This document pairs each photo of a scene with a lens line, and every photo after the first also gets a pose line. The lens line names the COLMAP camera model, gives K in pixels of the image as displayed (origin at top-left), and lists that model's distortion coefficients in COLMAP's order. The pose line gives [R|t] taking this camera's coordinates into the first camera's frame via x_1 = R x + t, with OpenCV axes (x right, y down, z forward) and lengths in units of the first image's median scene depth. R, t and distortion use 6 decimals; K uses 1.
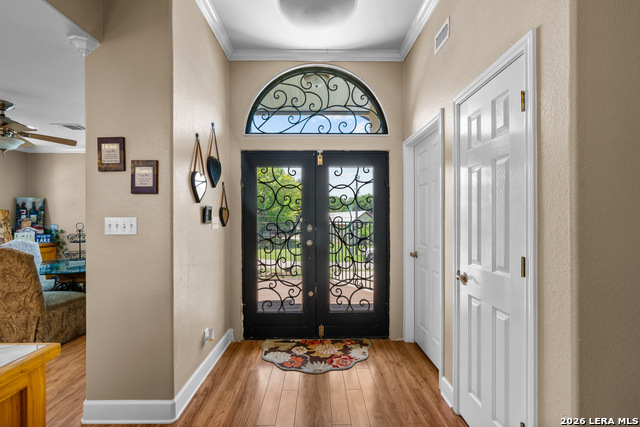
lens RADIAL K [[288.6, 0, 319.5], [0, 288.6, 218.8], [0, 0, 1]] dist [-0.011656, 0.004631]
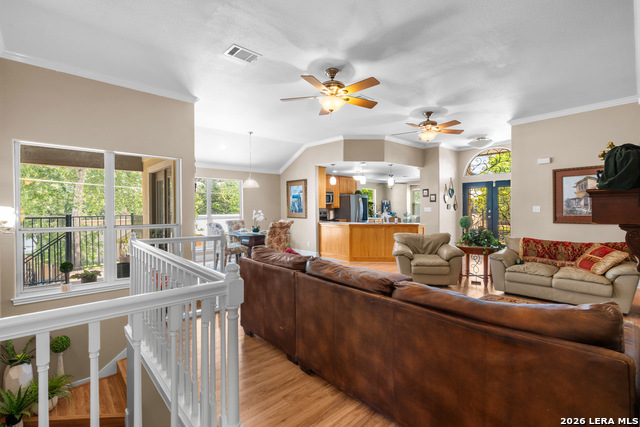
lens RADIAL K [[288.6, 0, 319.5], [0, 288.6, 211.4], [0, 0, 1]] dist [-0.011656, 0.004631]
pose [[0.670178, 0.003147, -0.742194, 0.859391], [0.003685, 0.999965, 0.007568, 0.008541], [0.742191, -0.007807, 0.670143, -1.865022]]
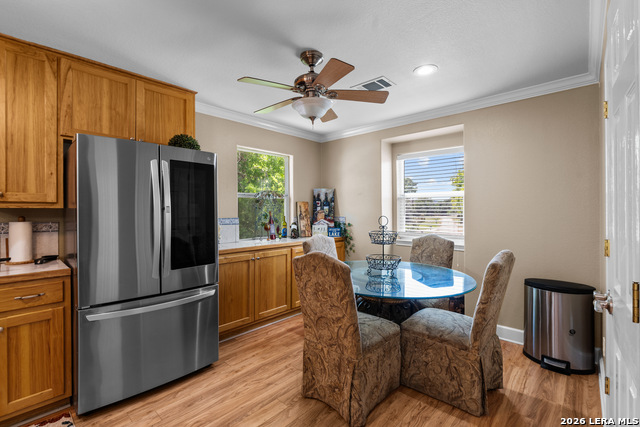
lens RADIAL K [[288.6, 0, 319.1], [0, 288.6, 211.7], [0, 0, 1]] dist [-0.011656, 0.004631]
pose [[0.728713, -0.000674, -0.684819, -0.522527], [0.001543, 0.999999, 0.000657, 0.003022], [0.684817, -0.001535, 0.728713, 0.419055]]
